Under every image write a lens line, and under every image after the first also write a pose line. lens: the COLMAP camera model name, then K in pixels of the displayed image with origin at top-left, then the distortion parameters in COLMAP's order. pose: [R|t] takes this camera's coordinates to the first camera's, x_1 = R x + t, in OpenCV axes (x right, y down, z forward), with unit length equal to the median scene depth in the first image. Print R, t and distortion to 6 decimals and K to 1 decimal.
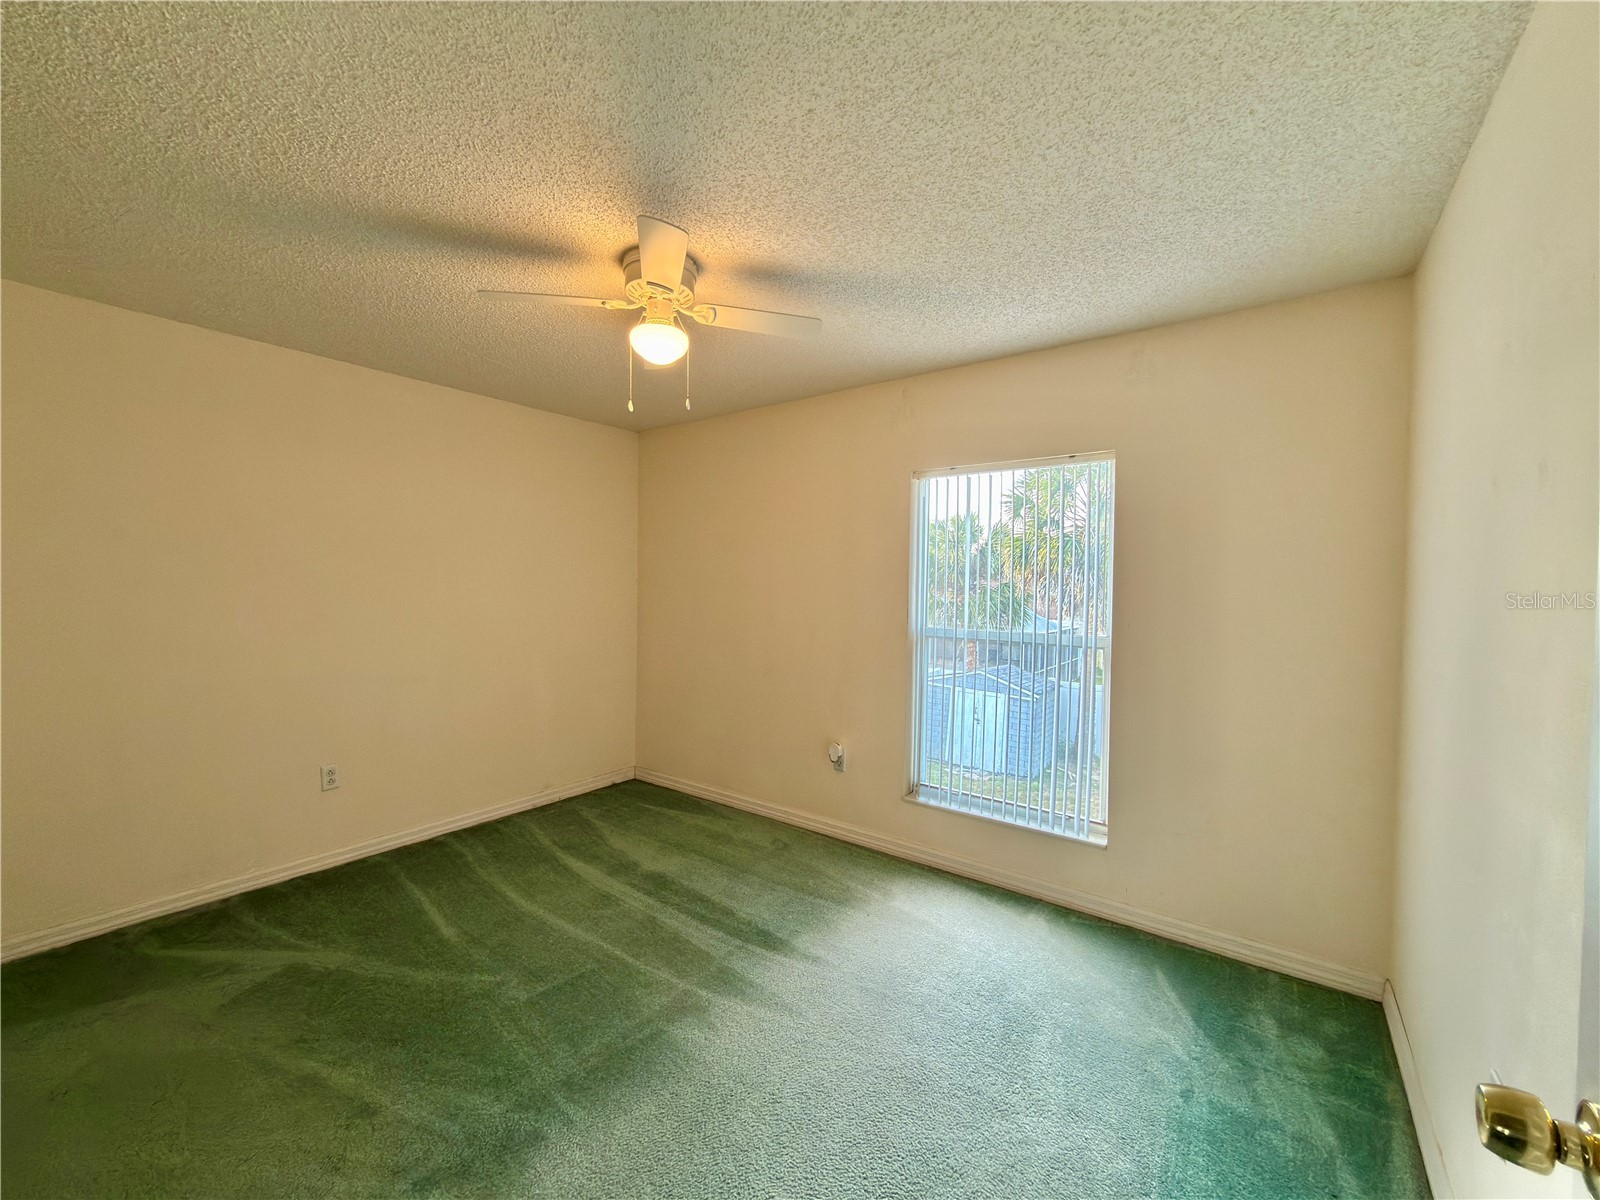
lens RADIAL K [[635.9, 0, 800.0], [0, 635.9, 600.0], [0, 0, 1]] dist [-0.000354, 0.000721]
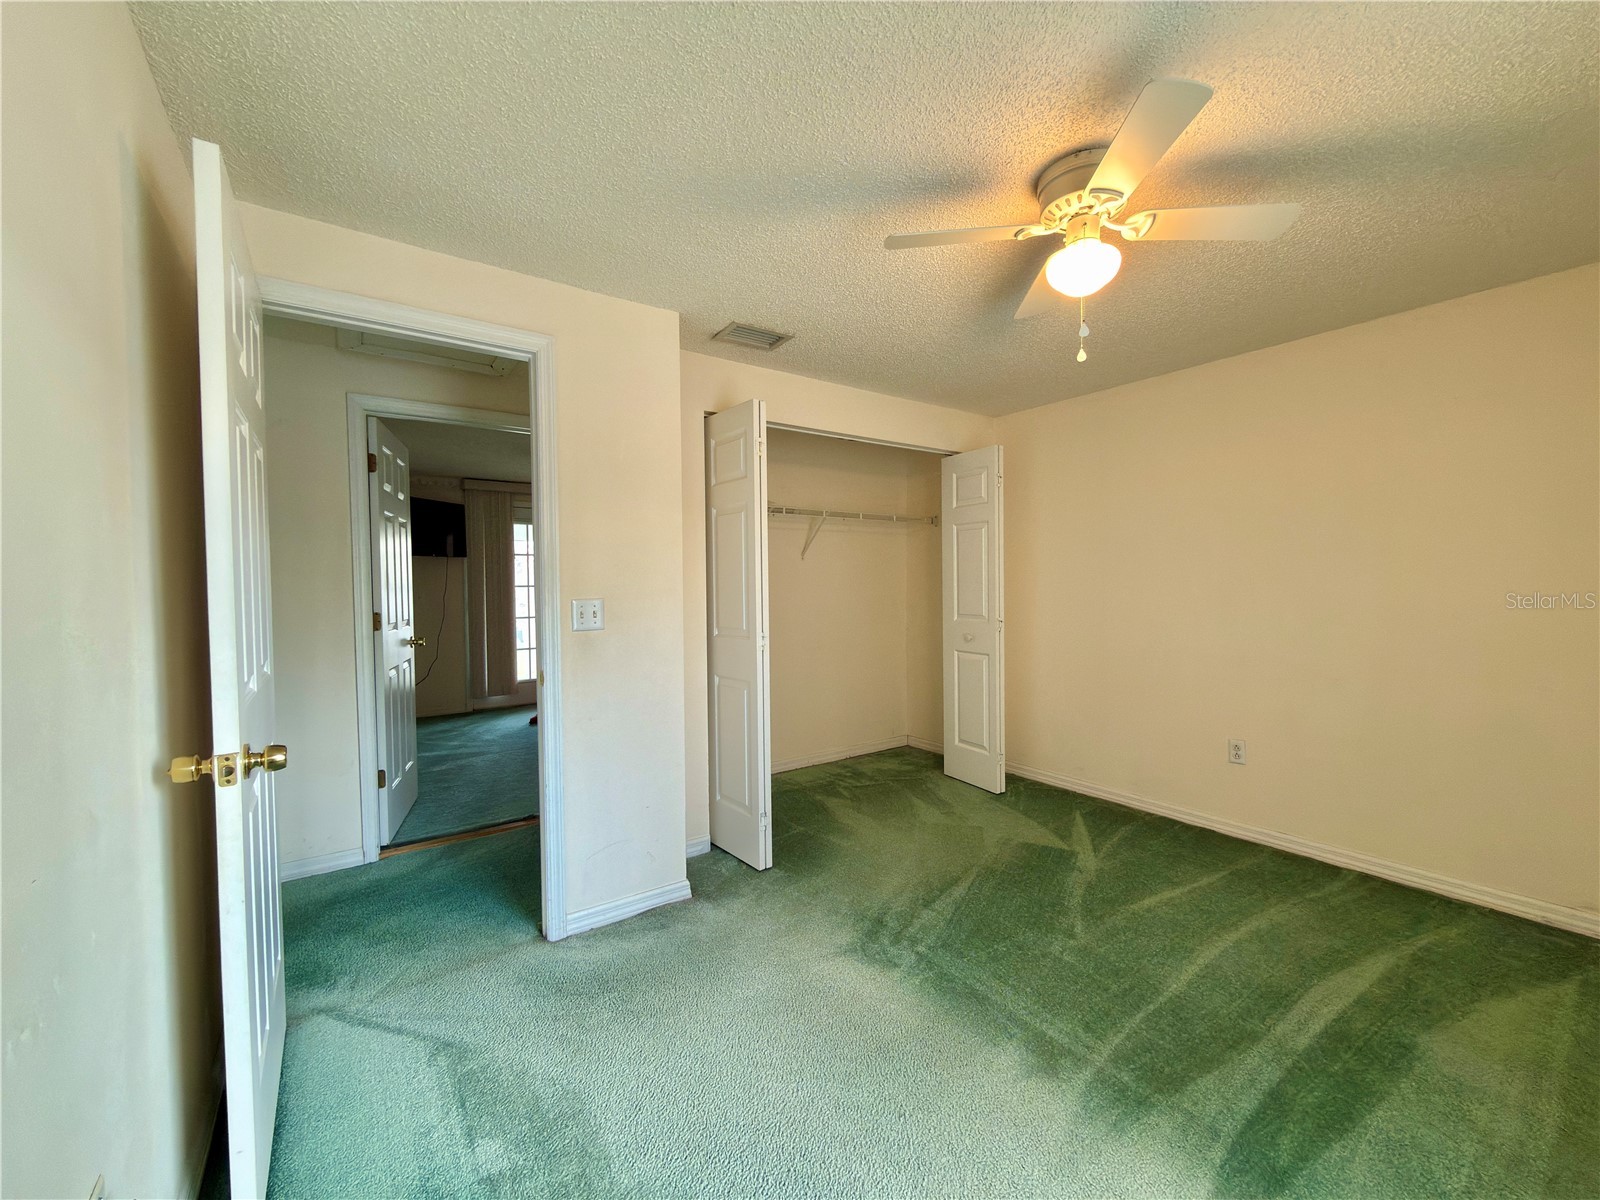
lens RADIAL K [[635.9, 0, 800.0], [0, 635.9, 600.0], [0, 0, 1]] dist [-0.000354, 0.000721]
pose [[-0.299433, 0.018129, -0.953945, 0.525311], [-0.017137, 0.999556, 0.024375, 0.014881], [0.953963, 0.023647, -0.298989, 0.673885]]
